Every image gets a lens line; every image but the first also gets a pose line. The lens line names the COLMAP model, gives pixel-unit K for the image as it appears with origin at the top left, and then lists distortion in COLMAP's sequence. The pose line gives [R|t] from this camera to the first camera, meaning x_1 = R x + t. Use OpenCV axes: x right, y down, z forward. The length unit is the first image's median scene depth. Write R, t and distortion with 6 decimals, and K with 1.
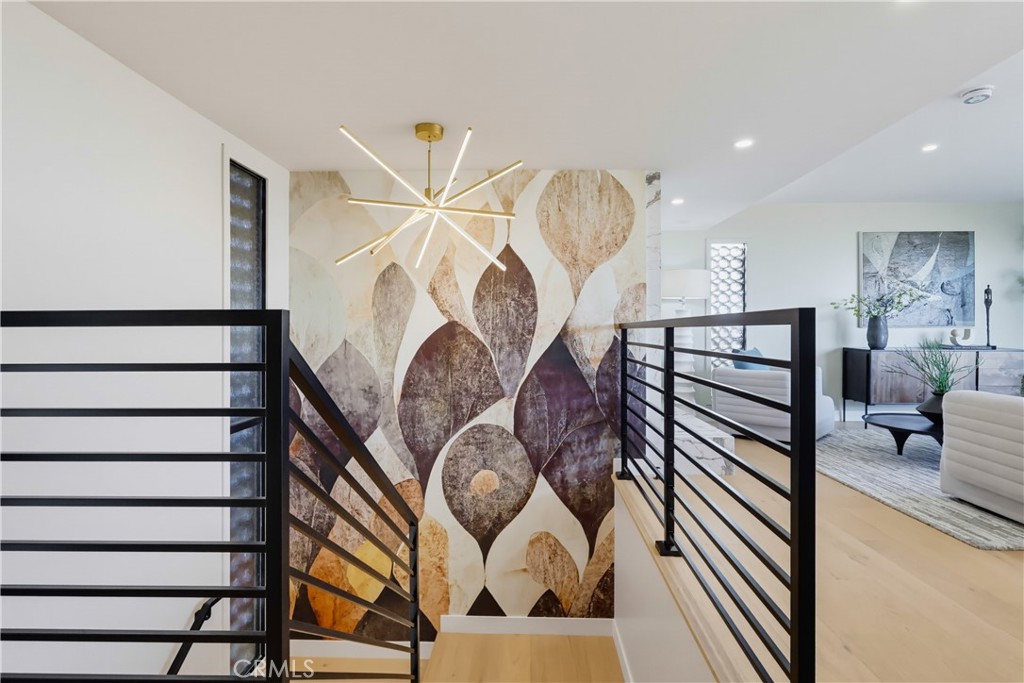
lens RADIAL K [[501.6, 0, 518.5], [0, 501.6, 329.3], [0, 0, 1]] dist [-0.003795, 0.001897]
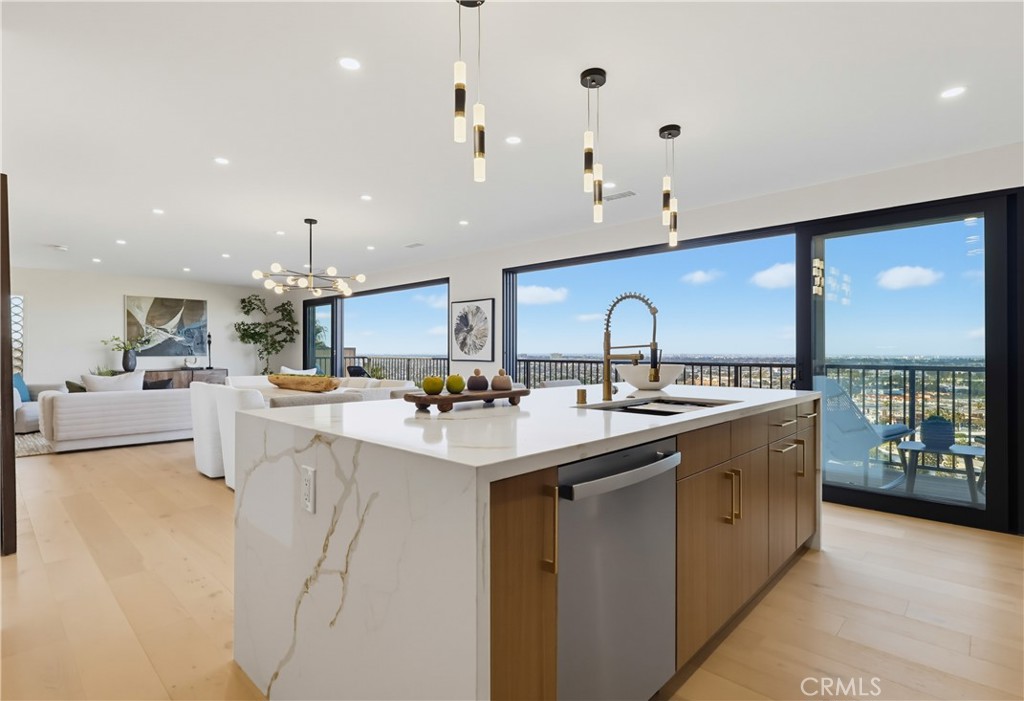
lens RADIAL K [[520.3, 0, 524.4], [0, 520.3, 353.9], [0, 0, 1]] dist [-0.001432, 0.001038]
pose [[0.665095, 0.000723, 0.746759, 0.472526], [-0.001888, 0.999998, 0.000713, -0.025686], [-0.746757, -0.001883, 0.665095, -1.556679]]
